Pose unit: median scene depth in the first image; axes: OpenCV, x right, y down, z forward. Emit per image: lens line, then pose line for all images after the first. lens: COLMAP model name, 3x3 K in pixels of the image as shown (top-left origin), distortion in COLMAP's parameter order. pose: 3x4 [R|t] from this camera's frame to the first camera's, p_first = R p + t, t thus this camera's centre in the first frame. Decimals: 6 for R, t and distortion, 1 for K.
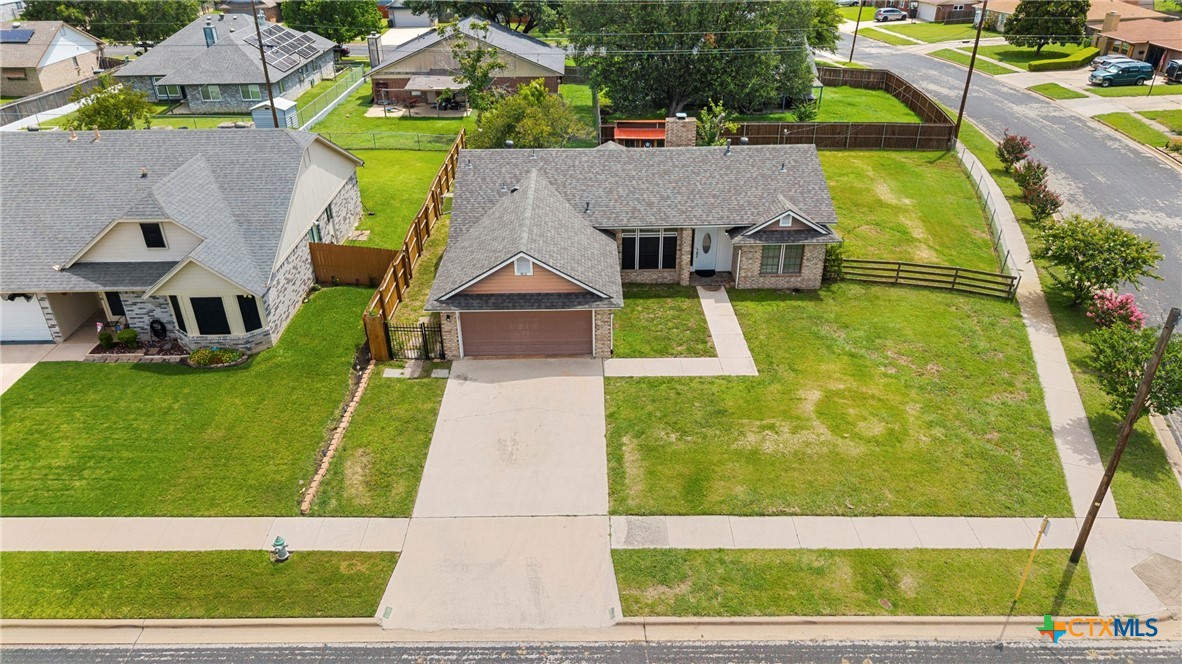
lens RADIAL K [[793.6, 0, 591.0], [0, 793.6, 332.0], [0, 0, 1]] dist [0.005875, -0.002394]
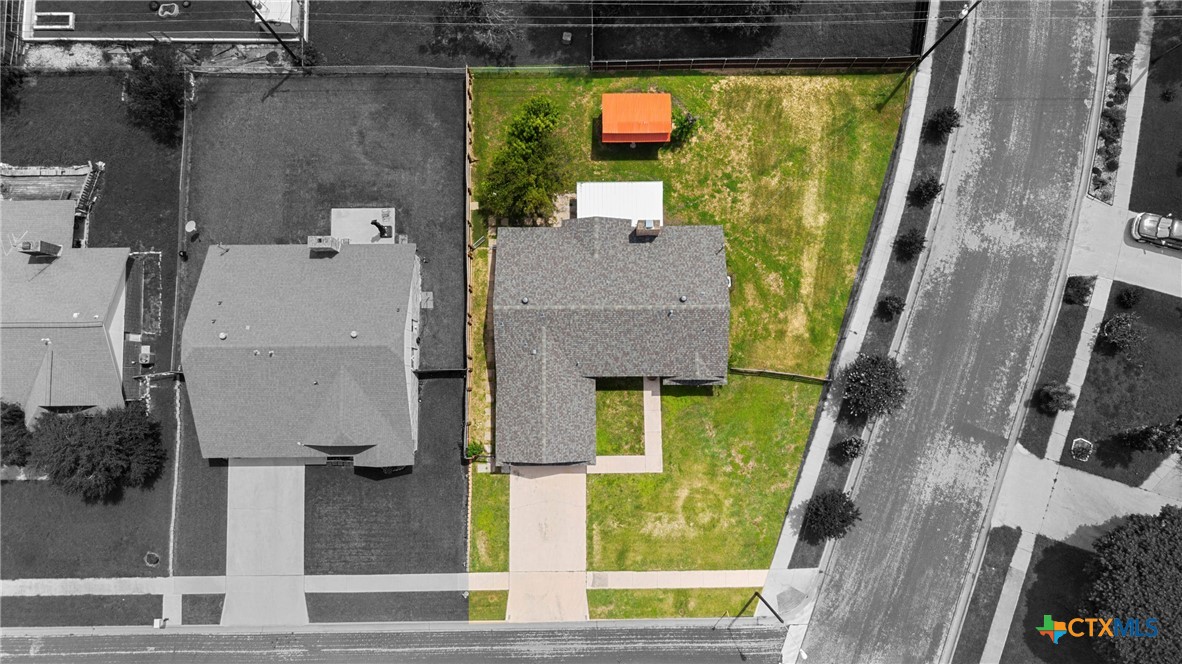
lens RADIAL K [[833.6, 0, 591.0], [0, 833.6, 332.0], [0, 0, 1]] dist [0.019541, -0.000820]
pose [[0.999978, 0.006677, 0.000450, 0.021359], [-0.004117, 0.560720, 0.827995, -1.647500], [0.005276, -0.827979, 0.560735, 0.084301]]
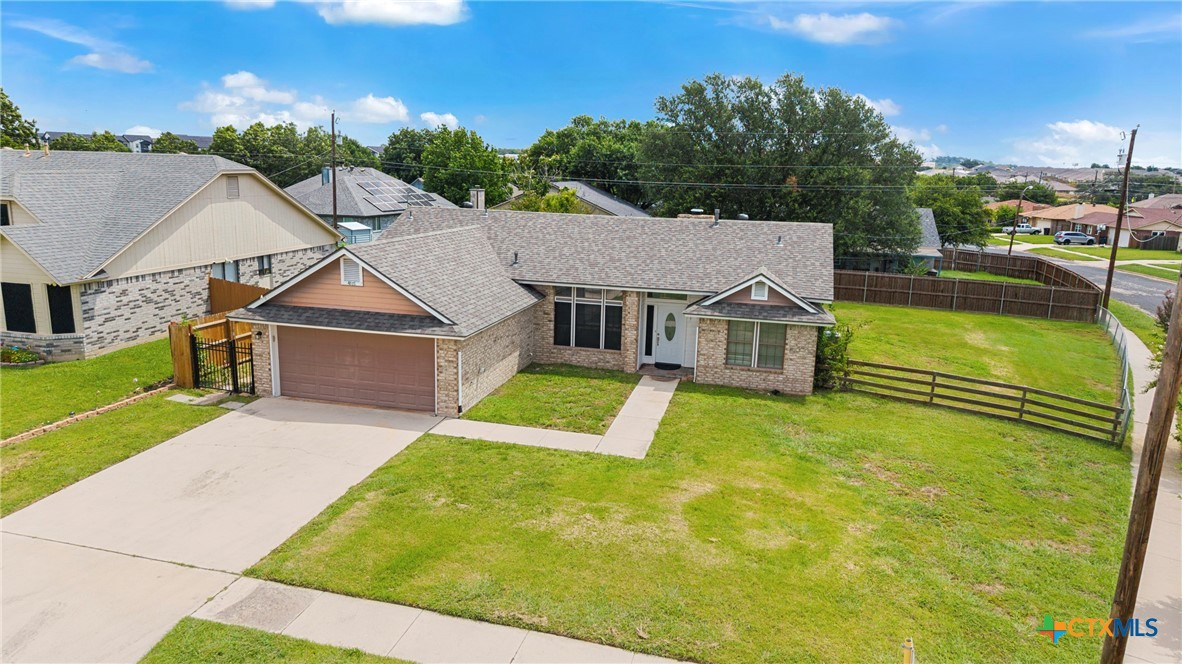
lens RADIAL K [[799.4, 0, 597.7], [0, 799.4, 308.3], [0, 0, 1]] dist [0.004617, -0.001346]
pose [[0.967224, 0.082881, -0.240017, 0.278789], [-0.155931, 0.939882, -0.303820, 0.123792], [0.200406, 0.331288, 0.922001, 0.288512]]
